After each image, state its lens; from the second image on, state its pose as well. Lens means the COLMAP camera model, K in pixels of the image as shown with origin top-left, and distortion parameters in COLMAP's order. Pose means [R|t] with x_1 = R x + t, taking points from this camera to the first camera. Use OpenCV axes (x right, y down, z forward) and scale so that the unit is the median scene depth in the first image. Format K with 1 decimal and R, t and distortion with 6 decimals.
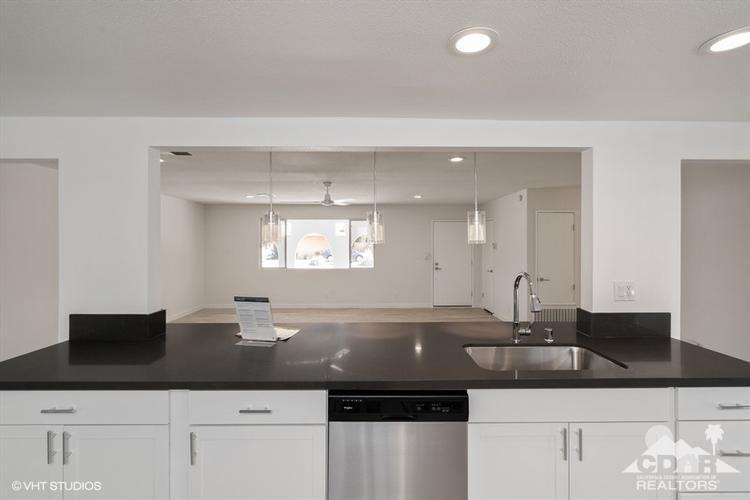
lens RADIAL K [[346.0, 0, 375.2], [0, 346.0, 242.5], [0, 0, 1]] dist [-0.002560, 0.005339]
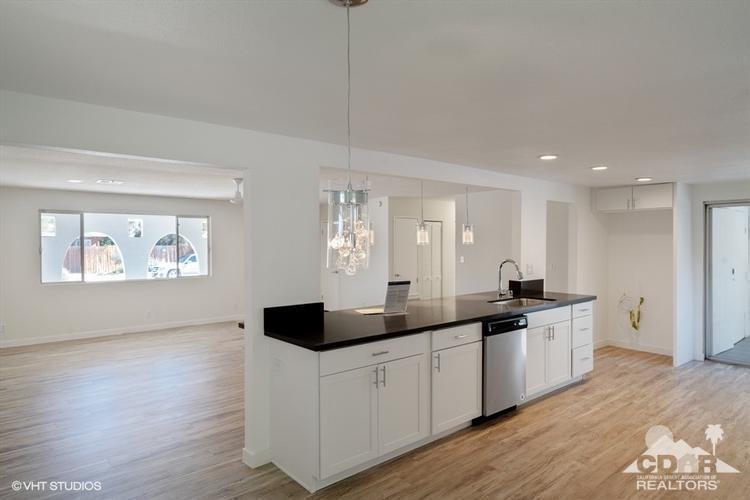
lens RADIAL K [[464.2, 0, 375.0], [0, 464.2, 250.0], [0, 0, 1]] dist [0.001277, -0.000030]
pose [[0.764146, -0.014133, 0.644888, -1.528034], [0.006855, 0.999881, 0.013790, -0.000414], [-0.645007, -0.006117, 0.764152, -0.374102]]
